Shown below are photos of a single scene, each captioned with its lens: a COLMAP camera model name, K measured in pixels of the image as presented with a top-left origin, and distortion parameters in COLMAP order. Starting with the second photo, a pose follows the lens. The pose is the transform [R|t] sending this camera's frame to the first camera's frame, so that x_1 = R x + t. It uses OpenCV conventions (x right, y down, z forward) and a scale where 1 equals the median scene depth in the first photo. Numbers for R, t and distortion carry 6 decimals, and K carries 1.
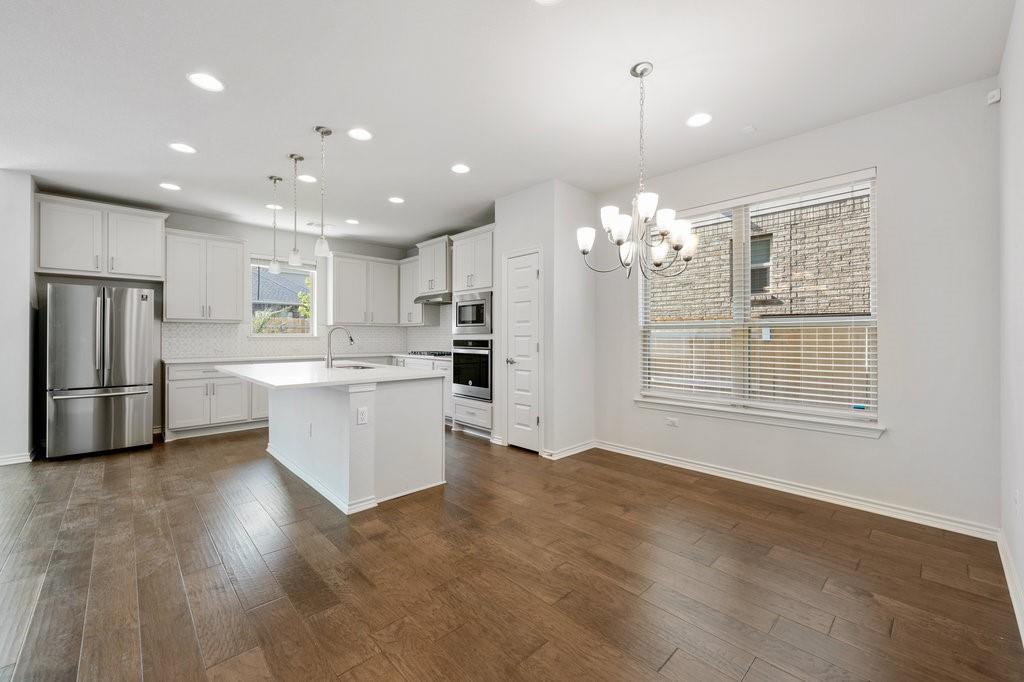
lens RADIAL K [[413.0, 0, 514.0], [0, 413.0, 334.9], [0, 0, 1]] dist [0.000814, 0.000185]
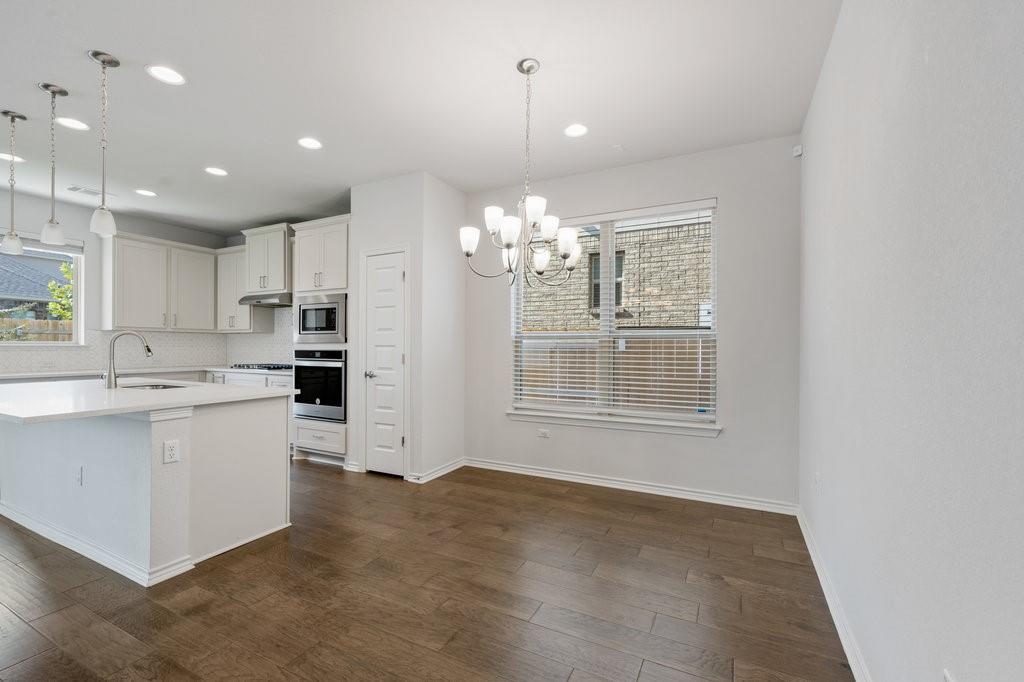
lens RADIAL K [[439.6, 0, 513.3], [0, 439.6, 347.0], [0, 0, 1]] dist [0.001369, -0.000071]
pose [[0.944040, 0.003162, 0.329817, -0.030737], [-0.004838, 0.999979, 0.004262, 0.000074], [-0.329797, -0.005619, 0.944035, 0.028940]]
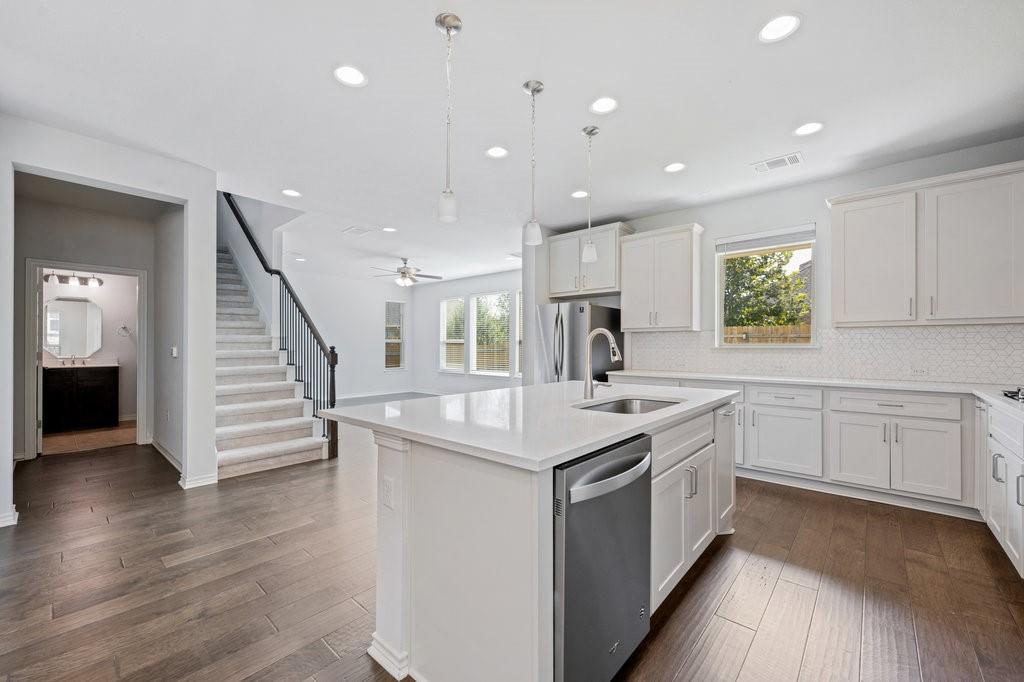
lens RADIAL K [[407.1, 0, 510.1], [0, 407.1, 341.0], [0, 0, 1]] dist [0.000509, 0.000024]
pose [[0.084503, -0.007169, -0.996397, 0.115027], [0.007377, 0.999951, -0.006569, -0.006939], [0.996396, -0.006795, 0.084552, 0.763813]]
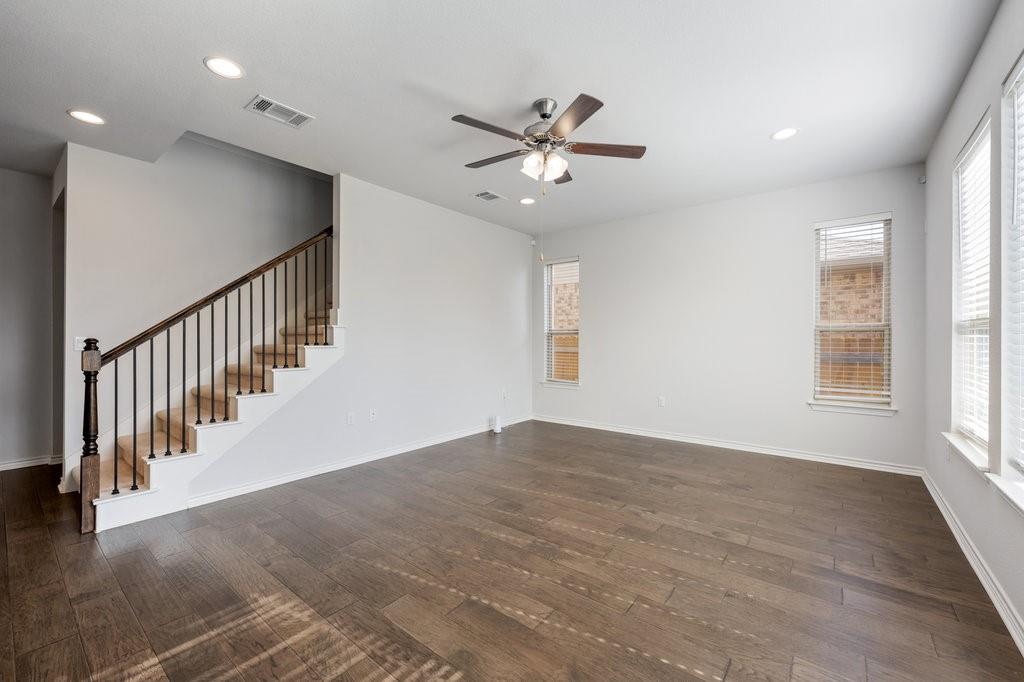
lens RADIAL K [[413.0, 0, 514.0], [0, 413.0, 334.9], [0, 0, 1]] dist [0.000814, 0.000185]
pose [[-0.989785, -0.003248, -0.142529, -1.494702], [-0.002041, 0.999961, -0.008614, 0.002257], [0.142551, -0.008236, -0.989753, 1.103205]]
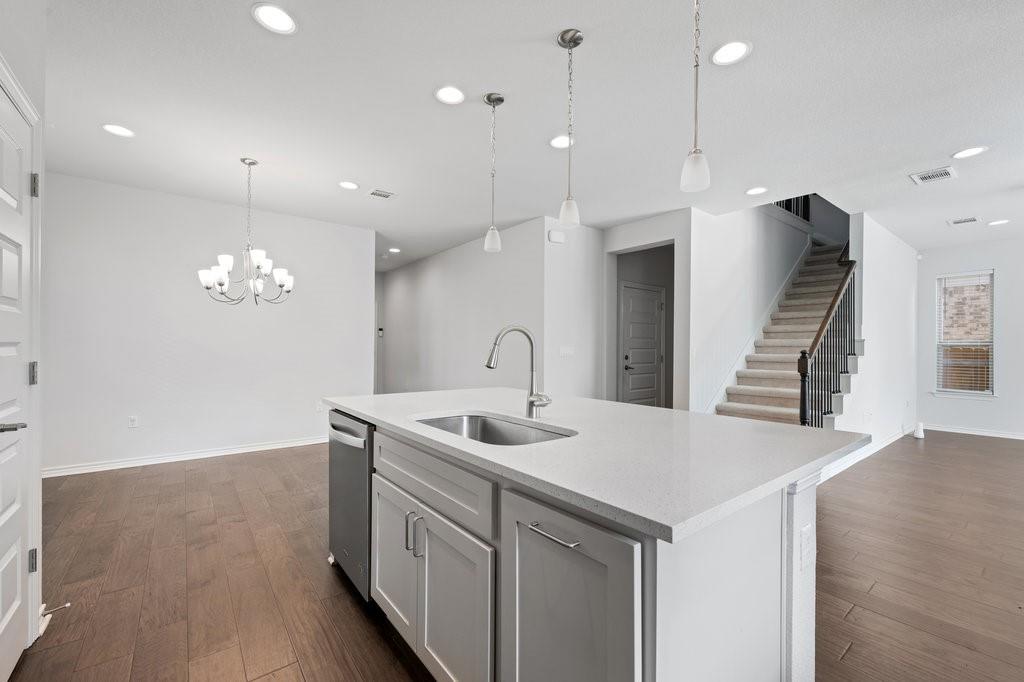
lens RADIAL K [[426.2, 0, 513.3], [0, 426.2, 344.4], [0, 0, 1]] dist [-0.001176, -0.000109]
pose [[-0.995629, -0.006376, 0.093179, -0.430066], [-0.007078, 0.999949, -0.007198, 0.002888], [-0.093129, -0.007826, -0.995623, 1.355548]]
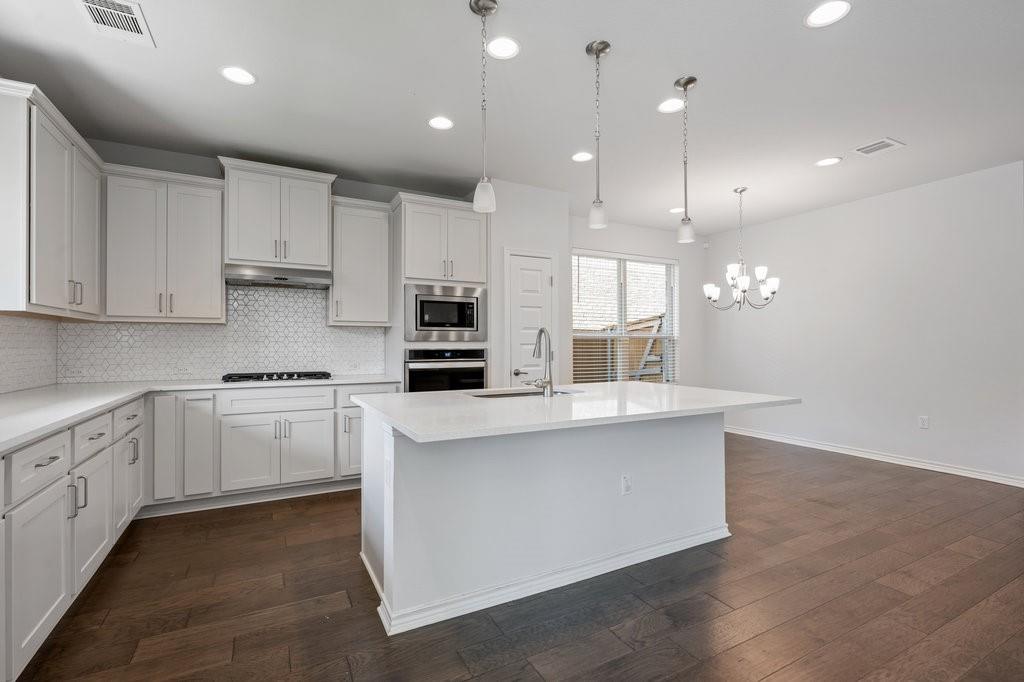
lens RADIAL K [[464.9, 0, 513.1], [0, 464.9, 341.0], [0, 0, 1]] dist [0.002079, 0.000250]
pose [[0.261731, 0.003982, 0.965133, -1.030842], [-0.002022, 0.999992, -0.003578, -0.000010], [-0.965139, -0.001015, 0.261737, 0.796897]]
